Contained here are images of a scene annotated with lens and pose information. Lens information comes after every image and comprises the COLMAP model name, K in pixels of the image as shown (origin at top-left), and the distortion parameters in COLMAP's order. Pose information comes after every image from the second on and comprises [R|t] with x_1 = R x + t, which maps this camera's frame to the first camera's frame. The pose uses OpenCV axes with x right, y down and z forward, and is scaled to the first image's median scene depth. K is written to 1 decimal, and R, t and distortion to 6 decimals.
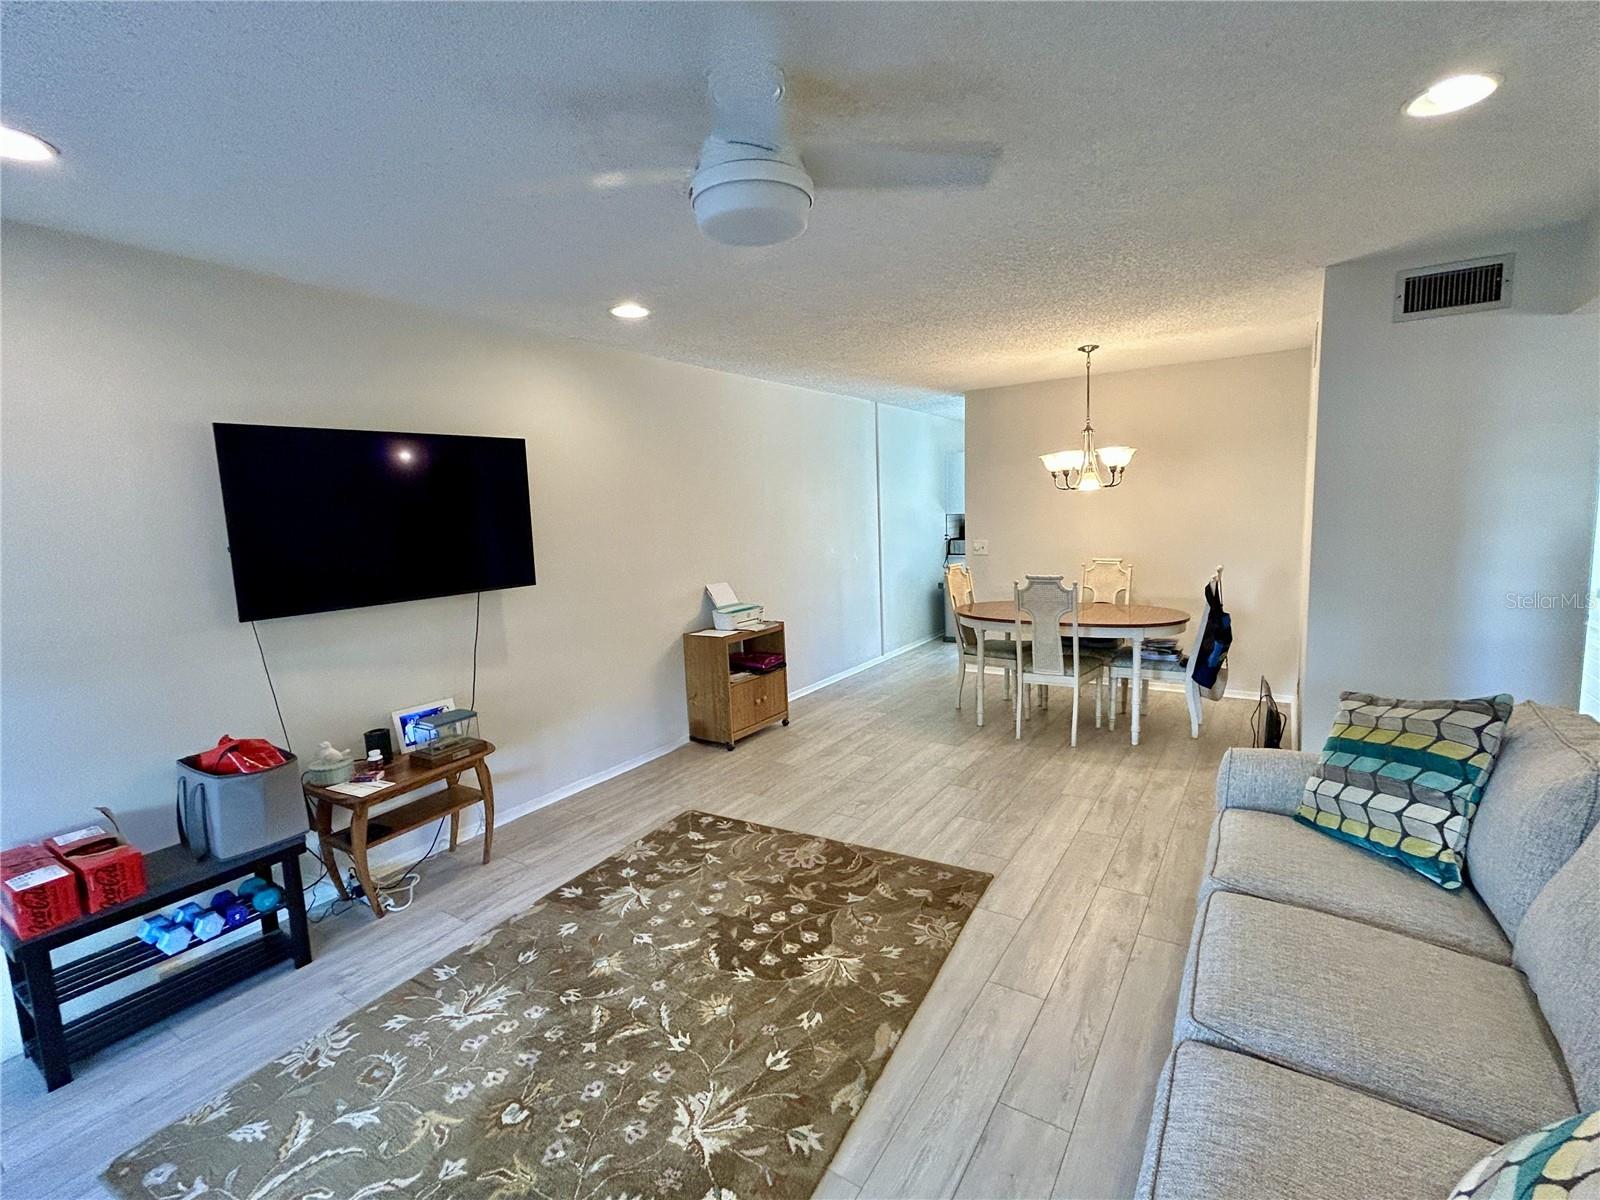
lens RADIAL K [[744.5, 0, 799.5], [0, 744.5, 600.4], [0, 0, 1]] dist [-0.001518, -0.000654]
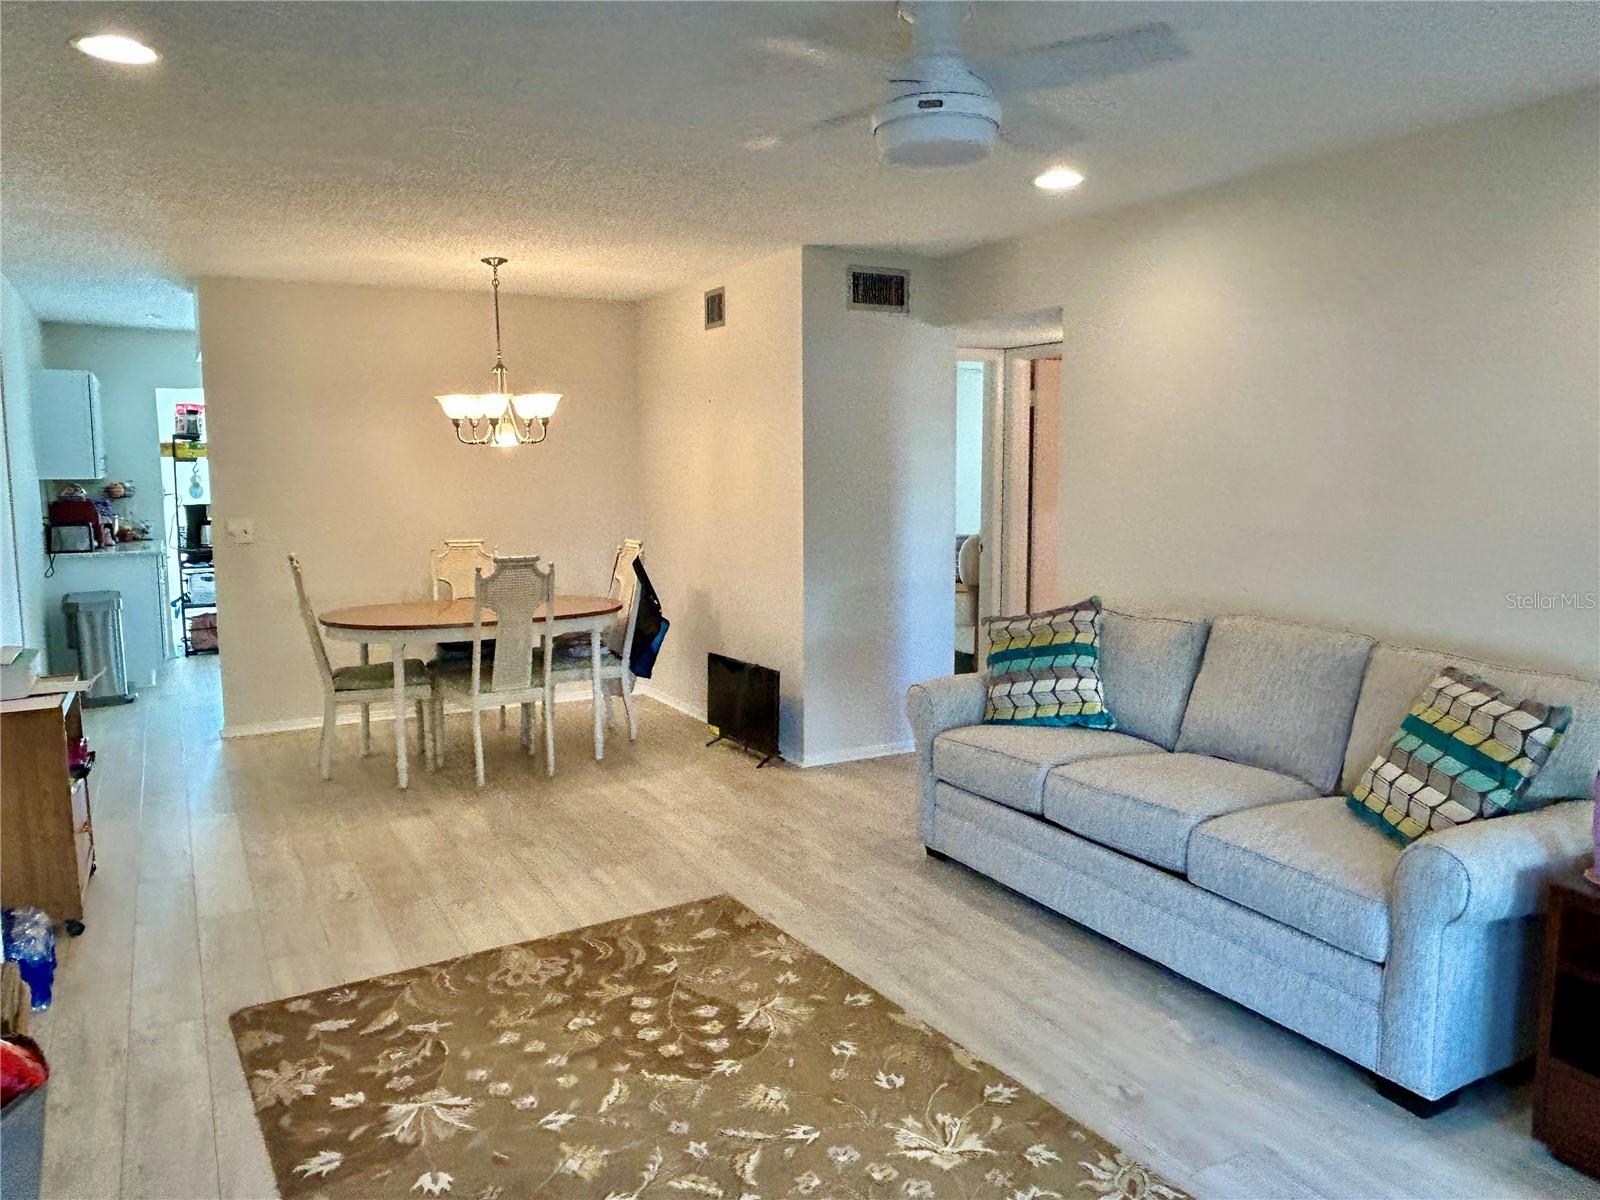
lens RADIAL K [[1191.2, 0, 800.6], [0, 1191.2, 599.5], [0, 0, 1]] dist [0.013747, -0.010304]
pose [[0.445342, -0.069714, 0.892643, -0.881470], [0.100382, 0.994566, 0.027593, 0.007236], [-0.889716, 0.077317, 0.449920, 0.289647]]
